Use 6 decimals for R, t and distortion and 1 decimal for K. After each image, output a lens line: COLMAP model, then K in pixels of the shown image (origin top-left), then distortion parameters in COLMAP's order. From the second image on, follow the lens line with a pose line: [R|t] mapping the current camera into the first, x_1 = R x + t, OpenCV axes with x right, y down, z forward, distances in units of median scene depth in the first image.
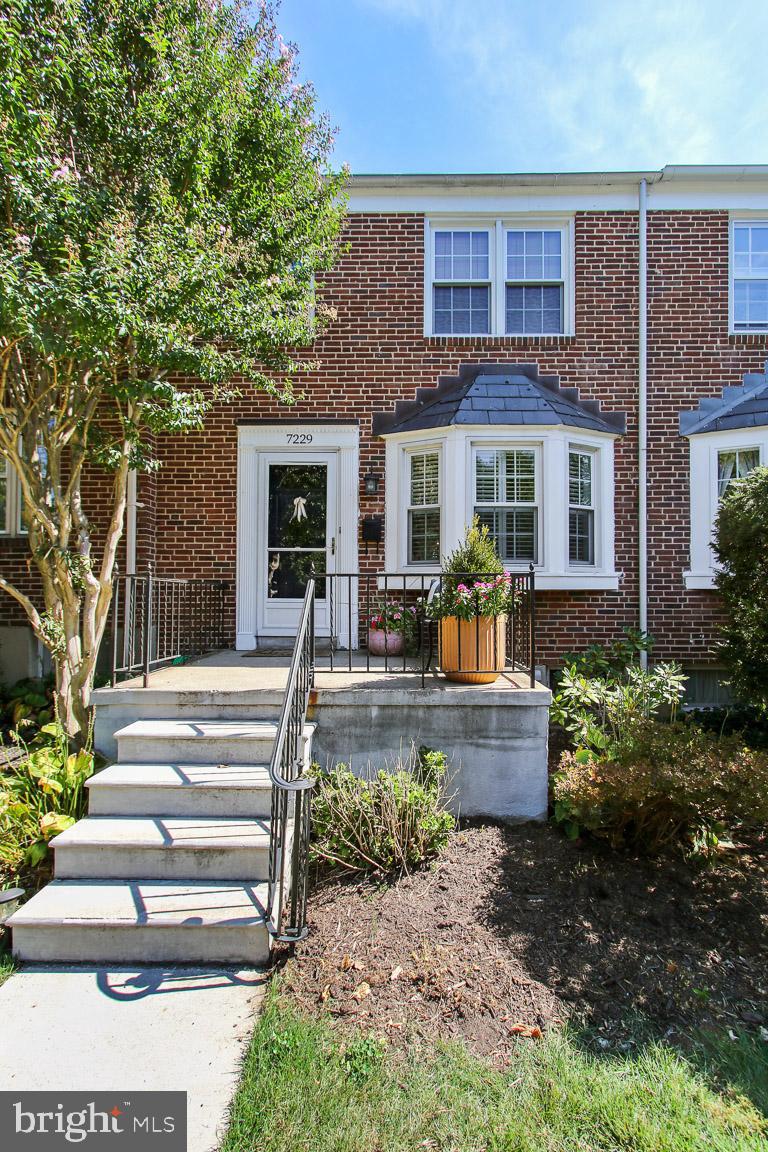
lens RADIAL K [[528.4, 0, 393.7], [0, 528.4, 566.4], [0, 0, 1]] dist [0.004252, 0.000522]
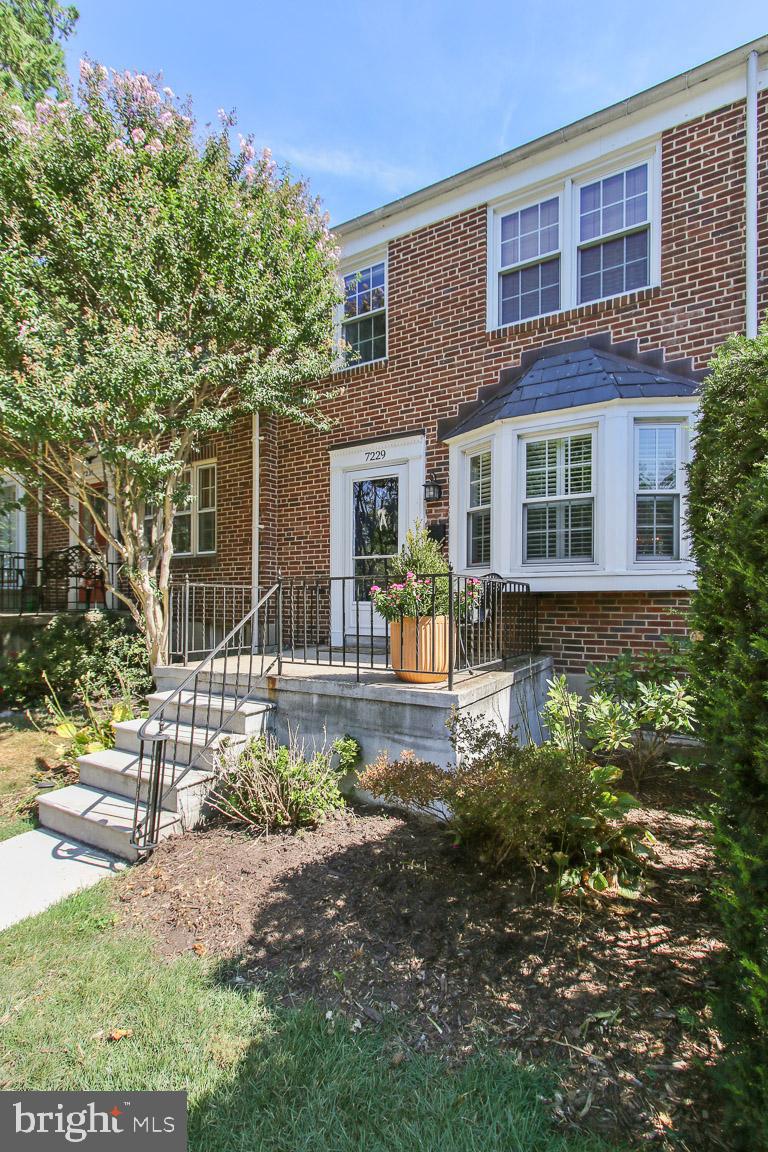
lens RADIAL K [[528.4, 0, 389.3], [0, 528.4, 582.5], [0, 0, 1]] dist [0.004252, 0.000522]
pose [[0.868863, -0.018528, -0.494705, 0.385593], [0.029571, 0.999457, 0.014504, 0.006617], [0.494168, -0.027230, 0.868940, 0.054399]]
